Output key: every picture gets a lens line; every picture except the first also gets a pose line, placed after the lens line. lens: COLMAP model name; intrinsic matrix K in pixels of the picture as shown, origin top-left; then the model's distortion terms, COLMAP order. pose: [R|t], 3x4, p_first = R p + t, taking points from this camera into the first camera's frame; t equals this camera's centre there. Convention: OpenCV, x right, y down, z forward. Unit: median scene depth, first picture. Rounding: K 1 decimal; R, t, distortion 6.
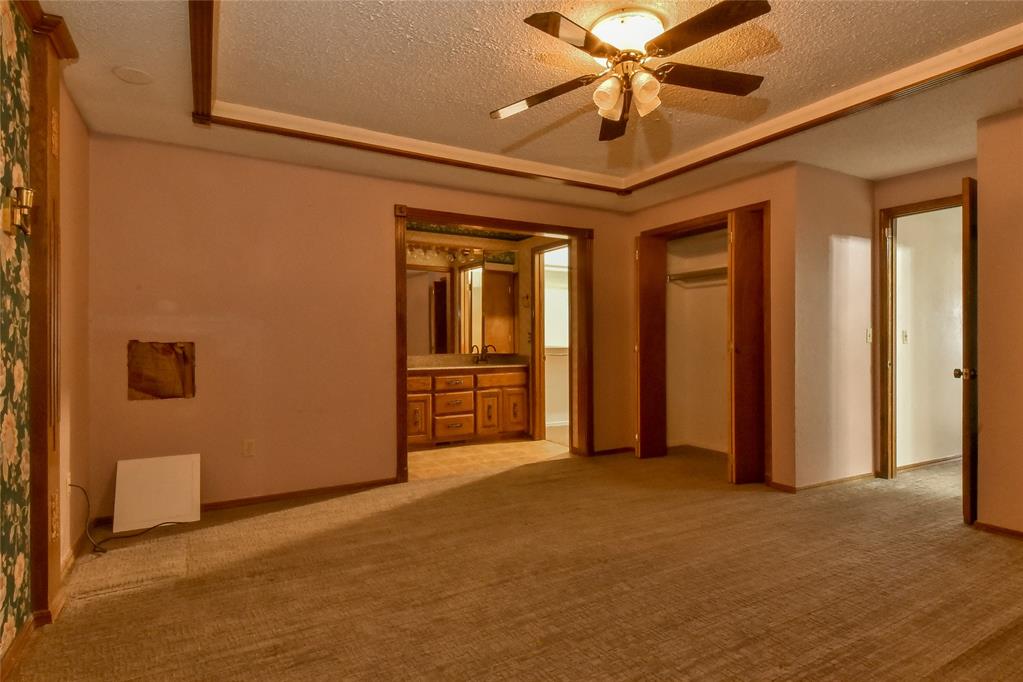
lens RADIAL K [[551.8, 0, 516.1], [0, 551.8, 337.4], [0, 0, 1]] dist [0.055644, -0.047488]
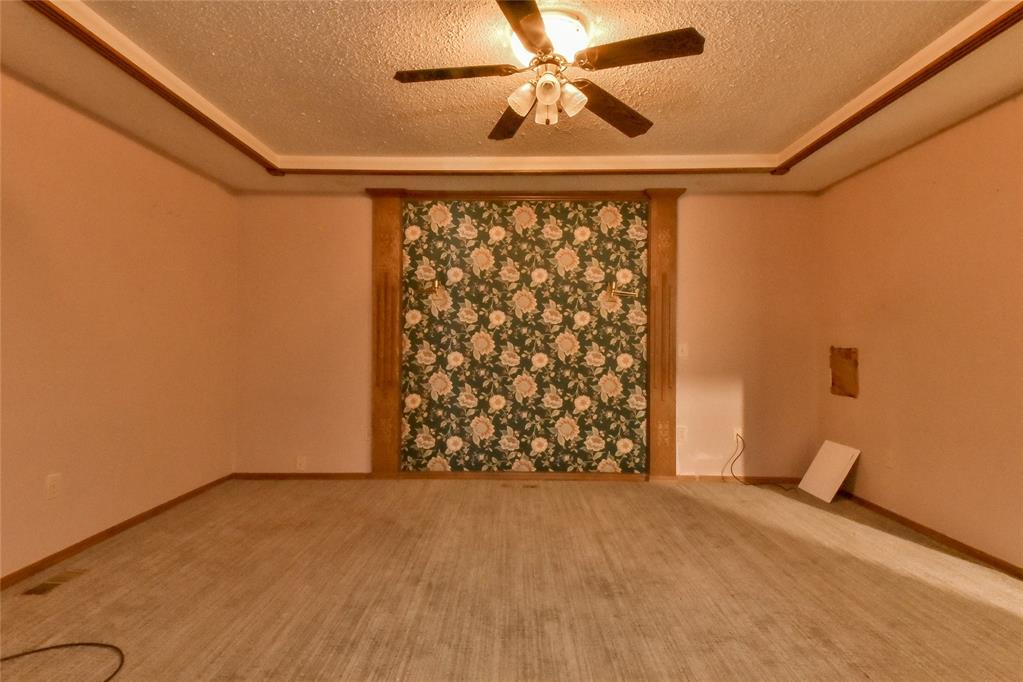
lens RADIAL K [[551.8, 0, 516.1], [0, 551.8, 337.4], [0, 0, 1]] dist [0.055644, -0.047488]
pose [[-0.500801, -0.011240, -0.865490, 1.043421], [-0.003350, 0.999933, -0.011048, 0.002656], [0.865556, -0.002634, -0.500805, 1.413841]]
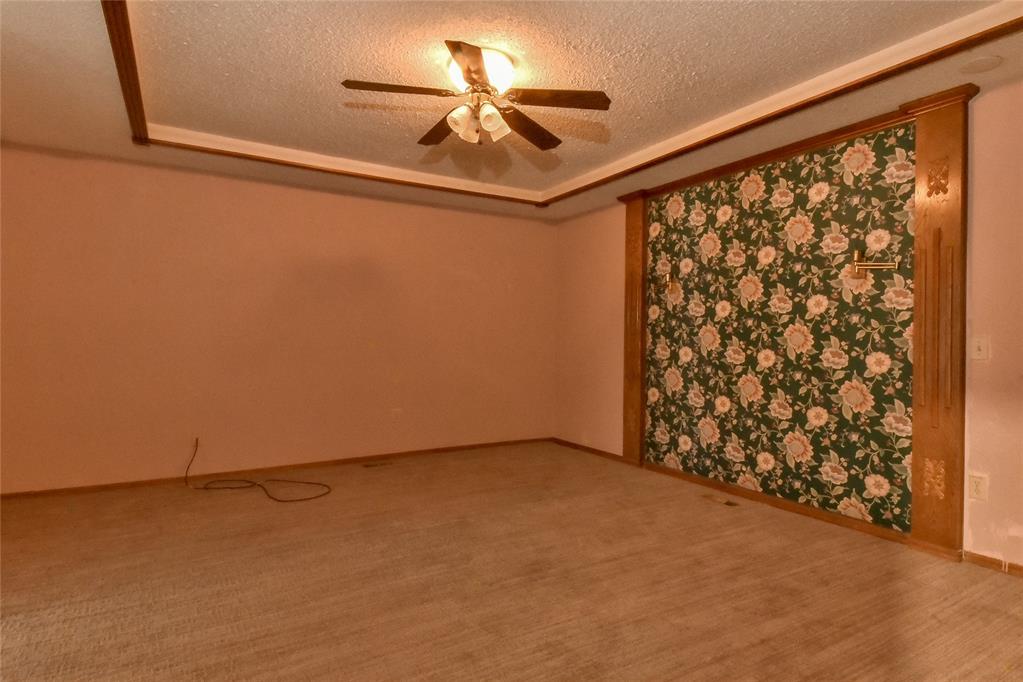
lens RADIAL K [[557.6, 0, 497.3], [0, 557.6, 337.9], [0, 0, 1]] dist [0.053596, -0.049771]
pose [[-0.999957, -0.009285, -0.000432, 0.149761], [-0.009283, 0.999948, -0.004316, 0.016083], [0.000472, -0.004312, -0.999991, 2.097344]]
